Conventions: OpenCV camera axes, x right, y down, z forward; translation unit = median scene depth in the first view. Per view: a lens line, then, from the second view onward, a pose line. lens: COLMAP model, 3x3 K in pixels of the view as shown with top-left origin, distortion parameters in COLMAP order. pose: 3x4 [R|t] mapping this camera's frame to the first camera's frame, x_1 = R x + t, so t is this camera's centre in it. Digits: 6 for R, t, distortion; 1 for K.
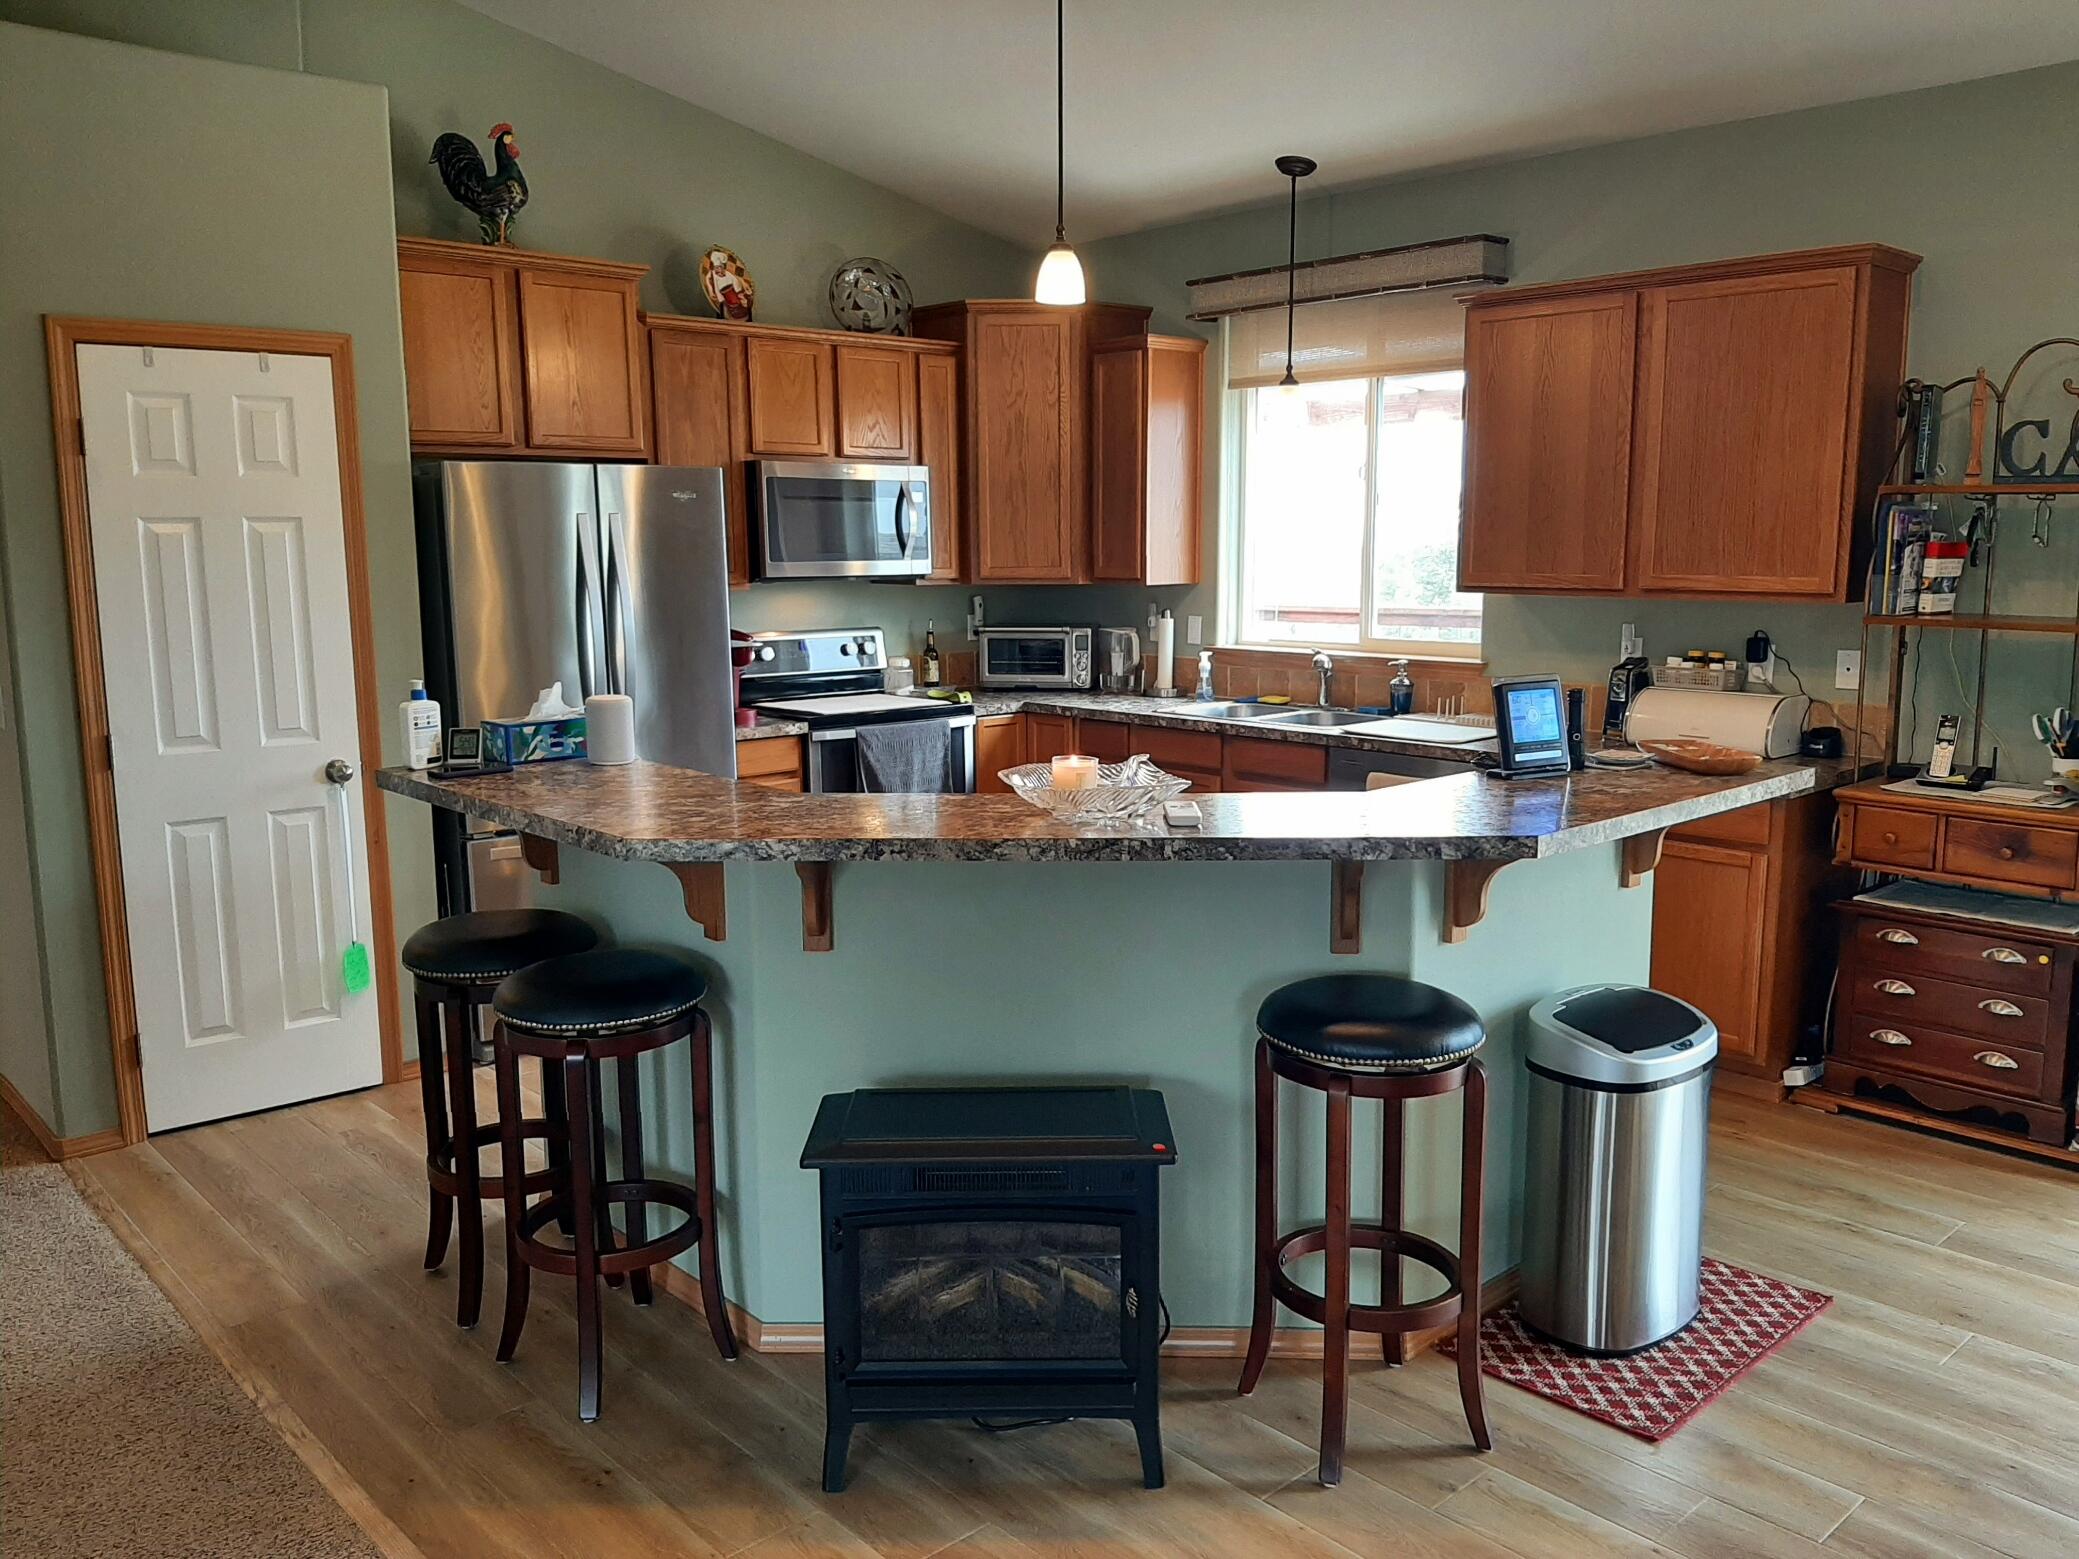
lens RADIAL K [[1629.5, 0, 1046.3], [0, 1629.5, 778.3], [0, 0, 1]] dist [0.027737, -0.066084]
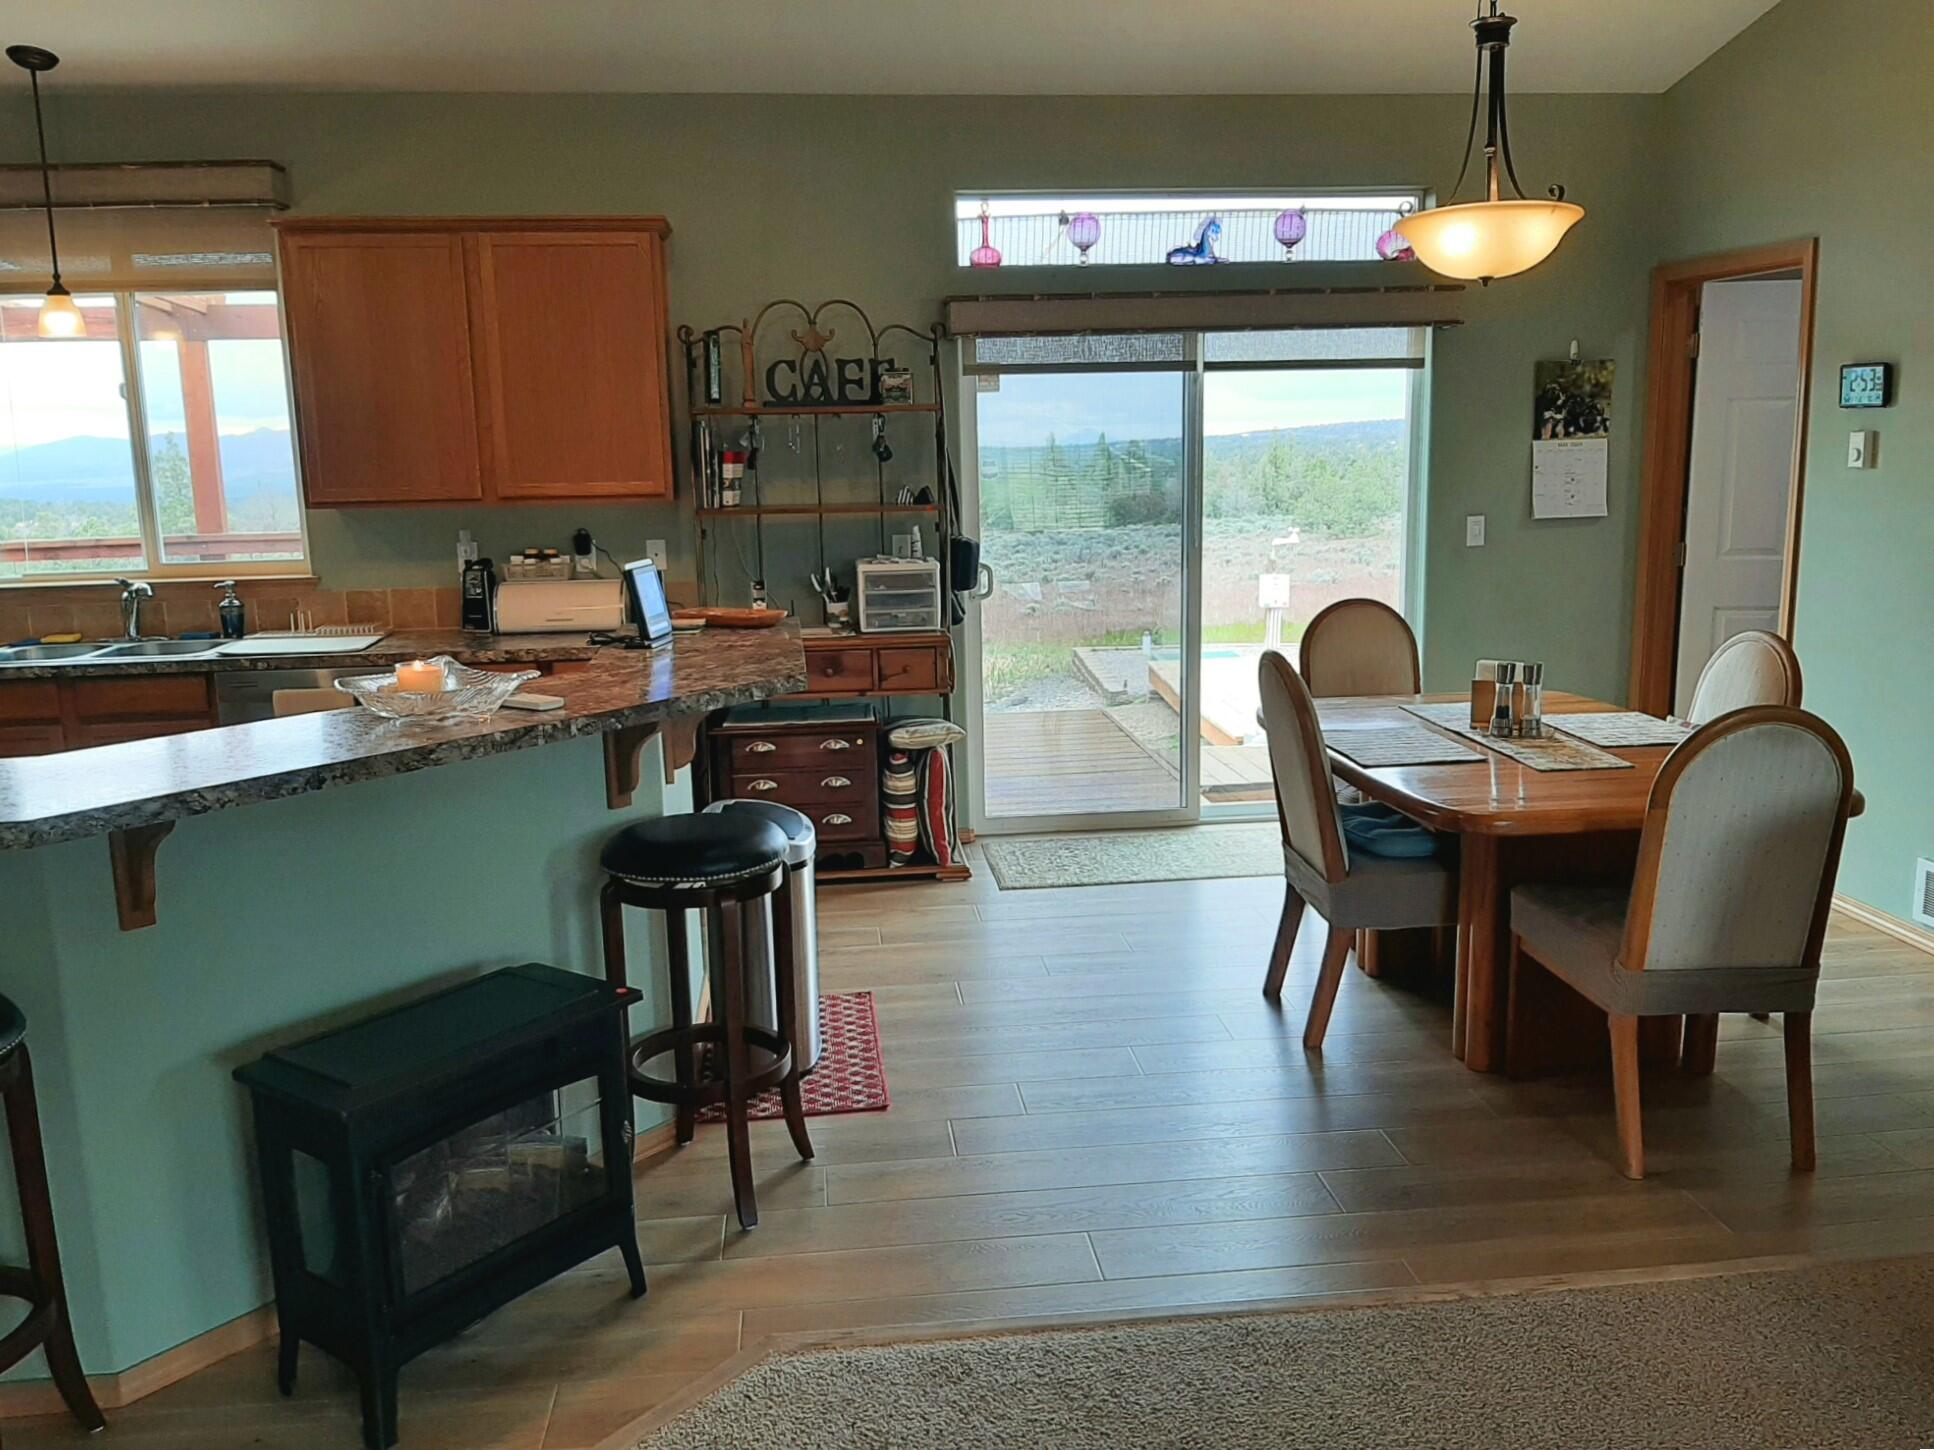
lens RADIAL K [[1515.9, 0, 975.5], [0, 1515.9, 746.9], [0, 0, 1]] dist [0.027737, -0.066084]
pose [[0.585881, -0.165594, 0.793298, -0.272808], [0.139107, 0.984921, 0.102858, -0.005070], [-0.798369, 0.050090, 0.600082, 0.084708]]
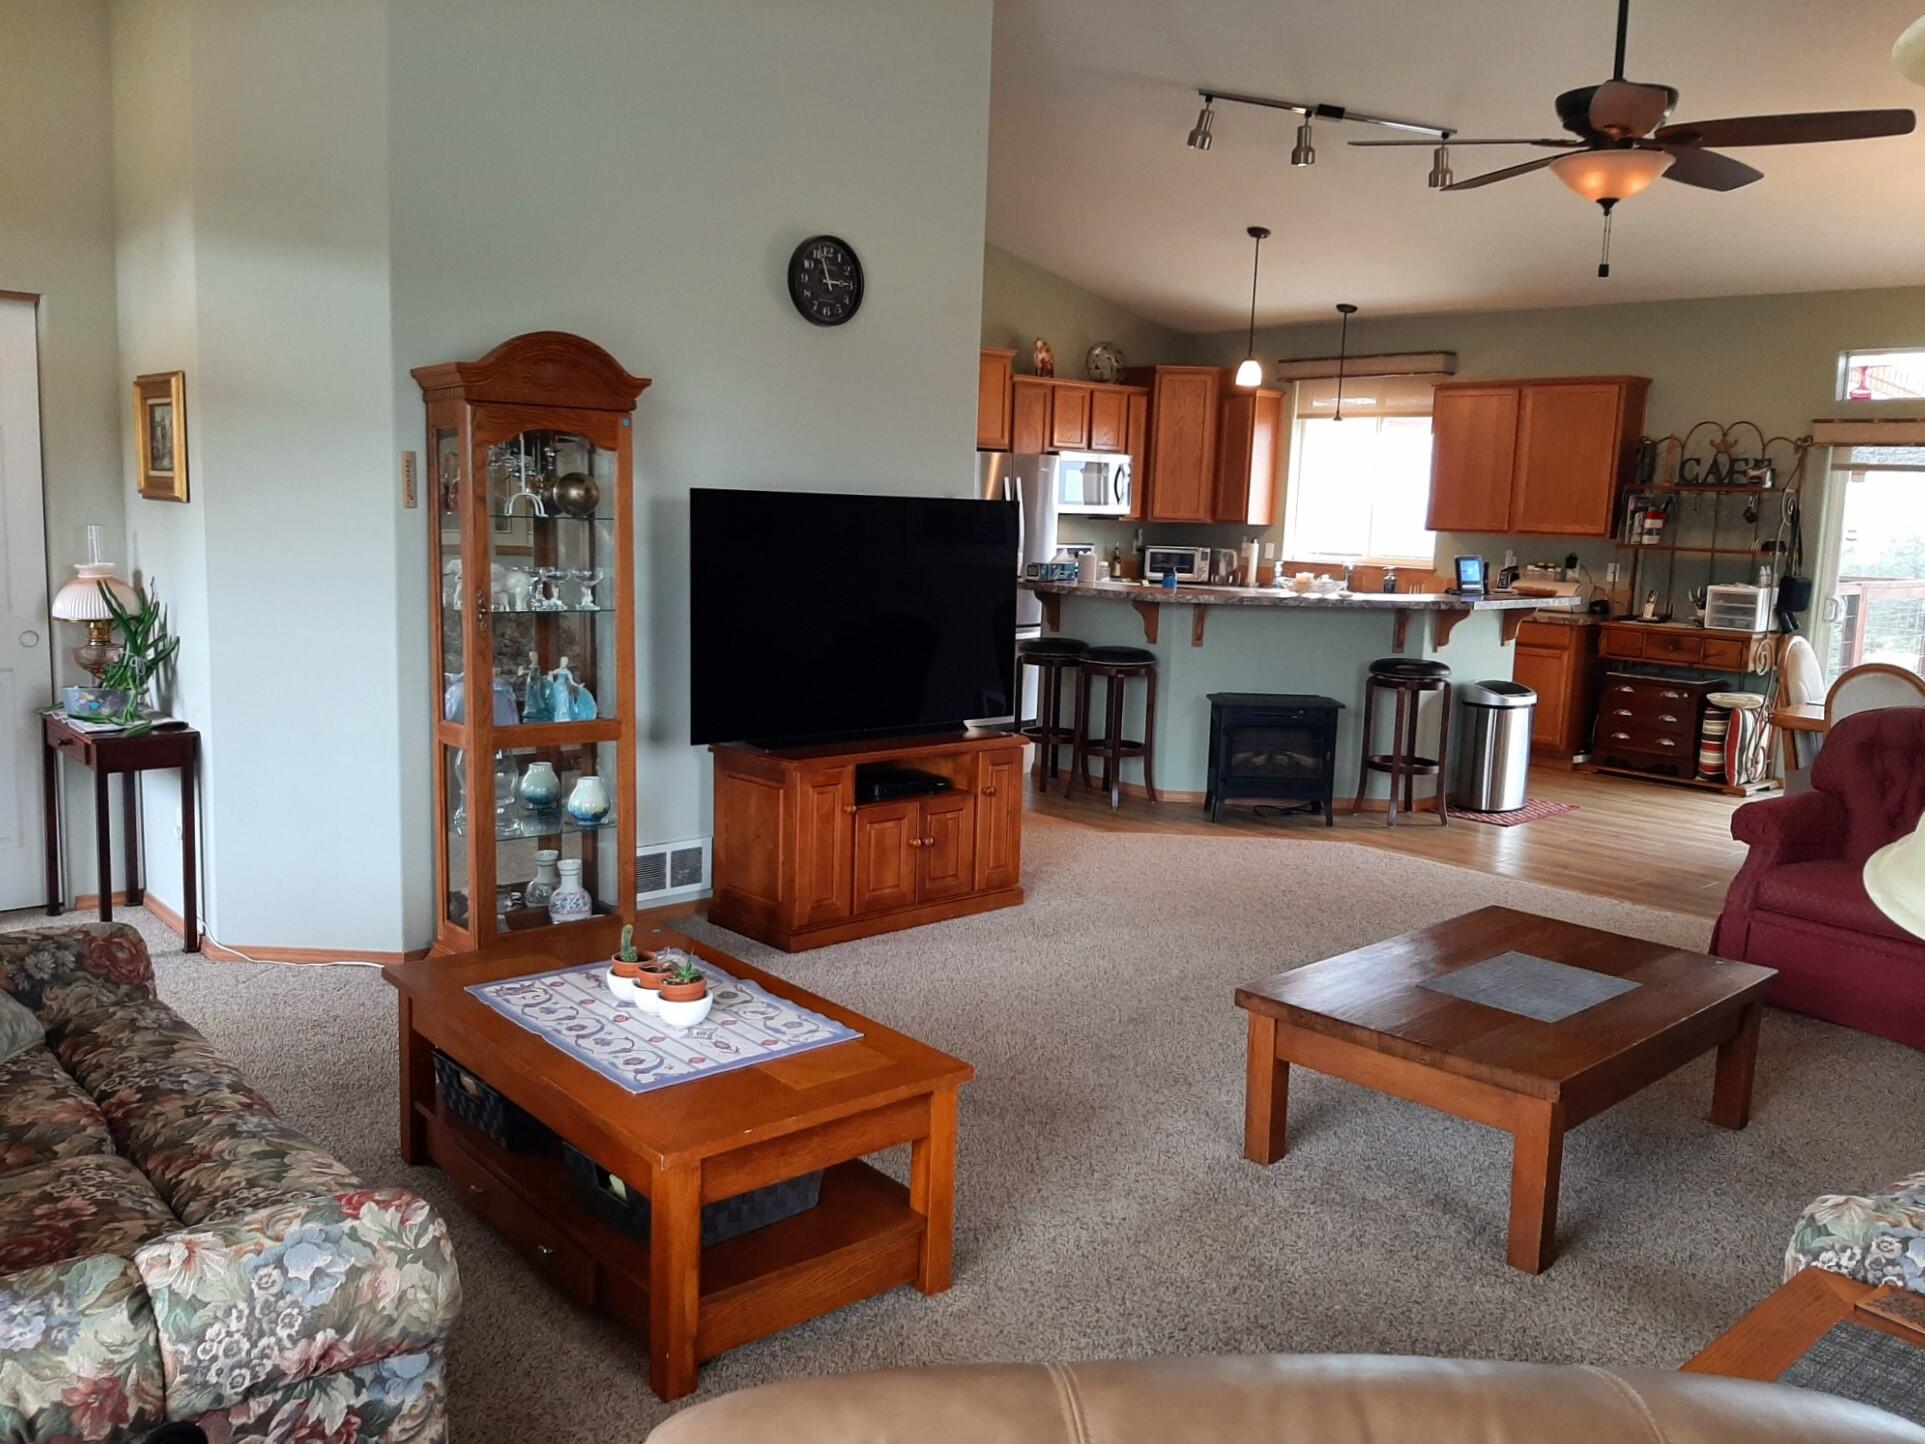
lens RADIAL K [[1508.8, 0, 965.1], [0, 1508.8, 731.2], [0, 0, 1]] dist [0.027737, -0.066084]
pose [[0.999292, 0.037590, -0.001263, -0.277065], [-0.037586, 0.999289, 0.002971, 0.136638], [0.001374, -0.002921, 0.999995, -0.791792]]
